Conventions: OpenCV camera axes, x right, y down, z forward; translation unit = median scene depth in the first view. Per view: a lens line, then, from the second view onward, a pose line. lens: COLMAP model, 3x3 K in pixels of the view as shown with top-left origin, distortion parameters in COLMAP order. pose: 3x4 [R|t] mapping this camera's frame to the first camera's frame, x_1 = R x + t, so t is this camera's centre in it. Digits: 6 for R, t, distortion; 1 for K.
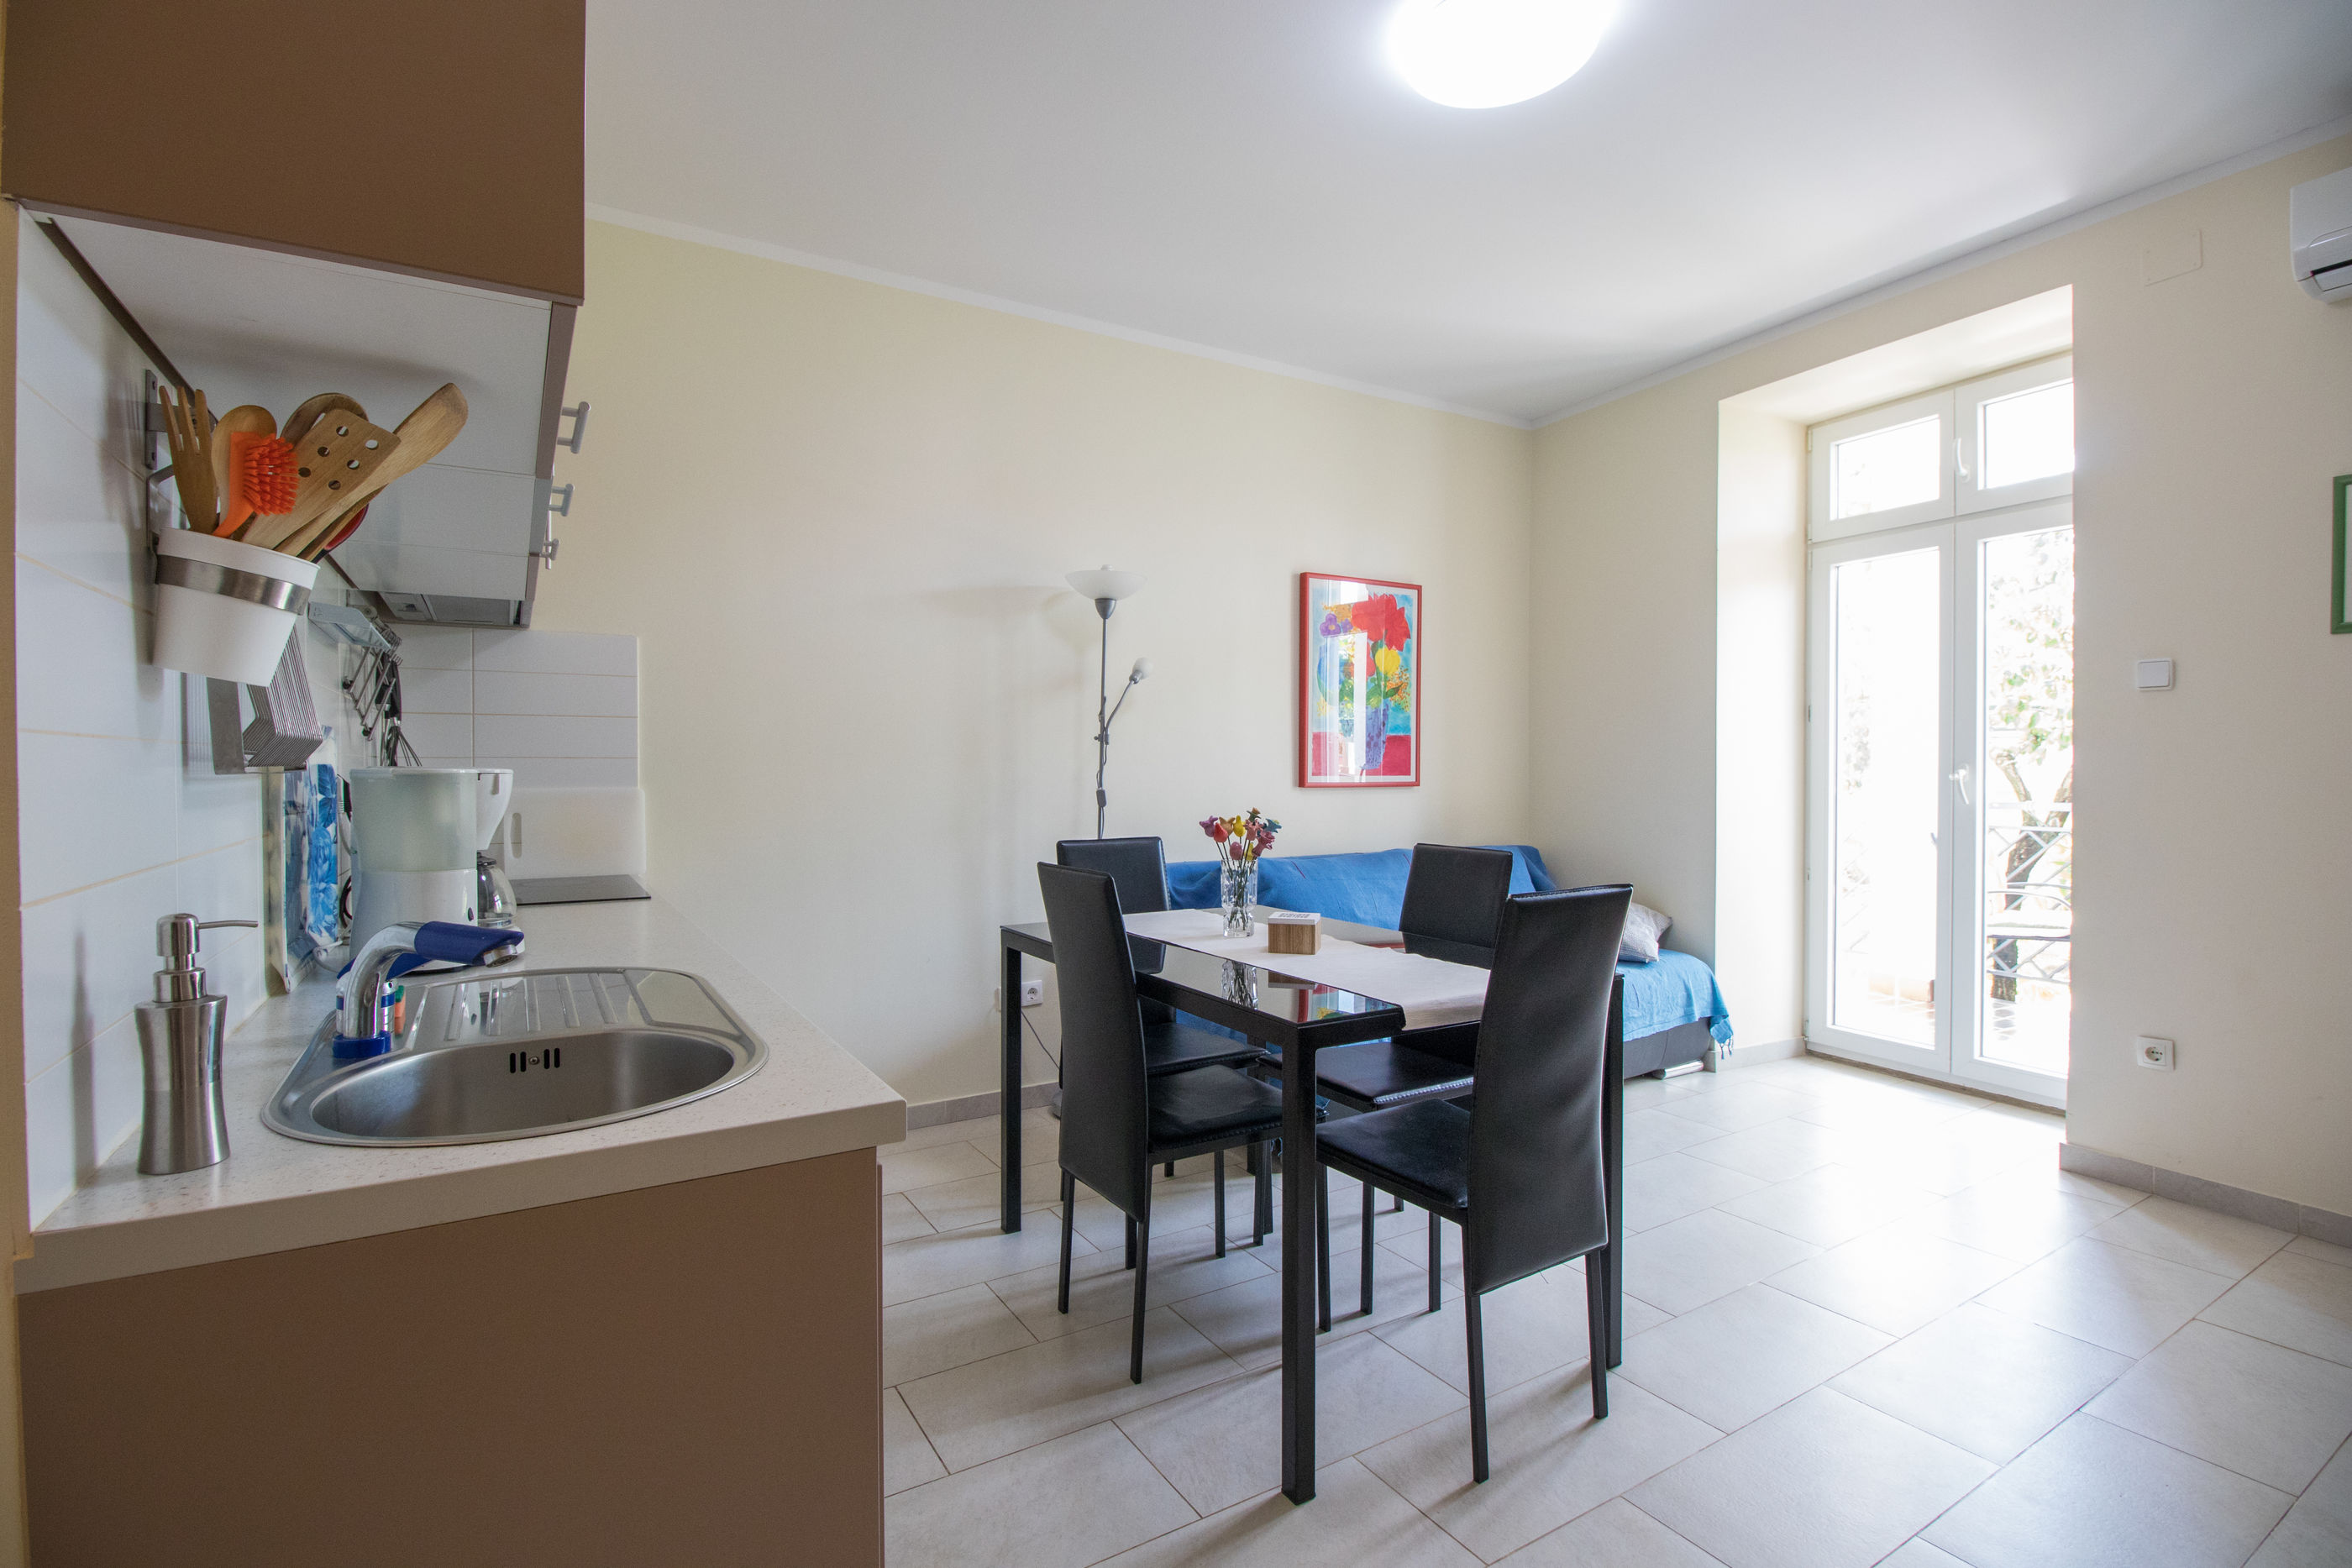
lens RADIAL K [[1081.3, 0, 1155.2], [0, 1081.3, 779.8], [0, 0, 1]] dist [-0.001100, -0.013108]
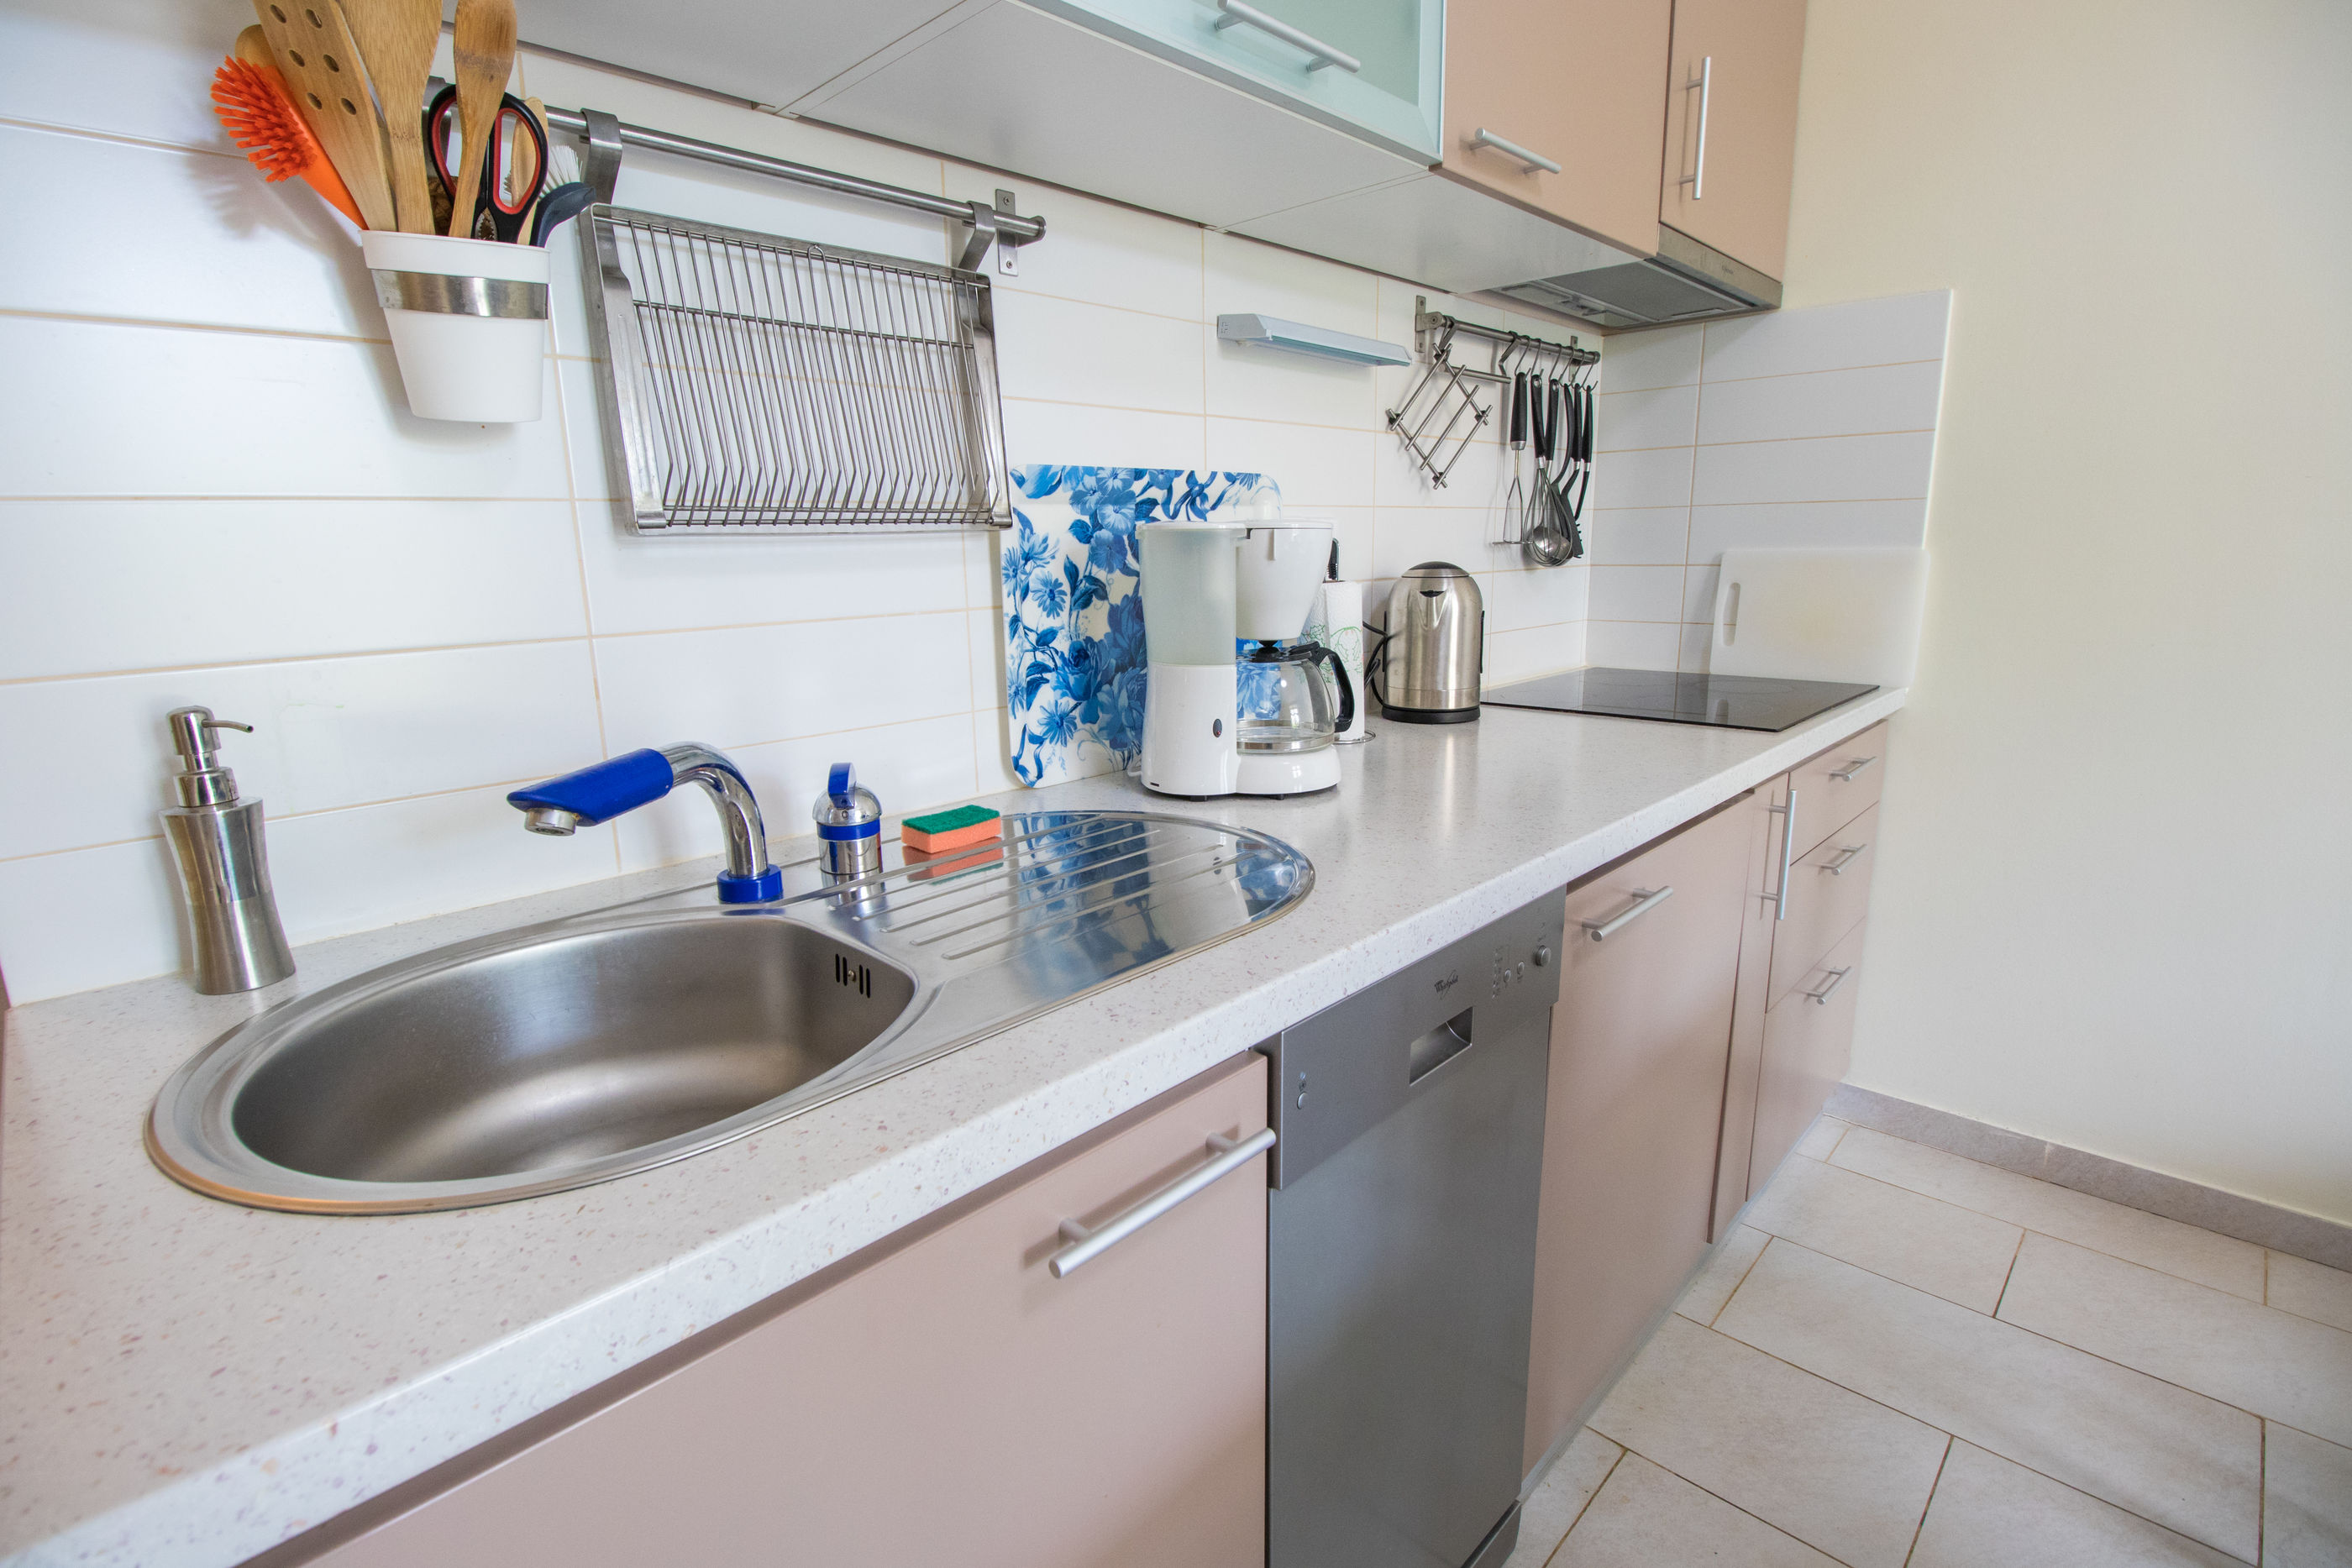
lens RADIAL K [[1101.6, 0, 1155.4], [0, 1101.6, 779.6], [0, 0, 1]] dist [0.001602, -0.014833]
pose [[0.249968, 0.201574, -0.947040, 0.028253], [0.008788, 0.977577, 0.210393, 0.000737], [0.968214, -0.060914, 0.242591, 0.332779]]
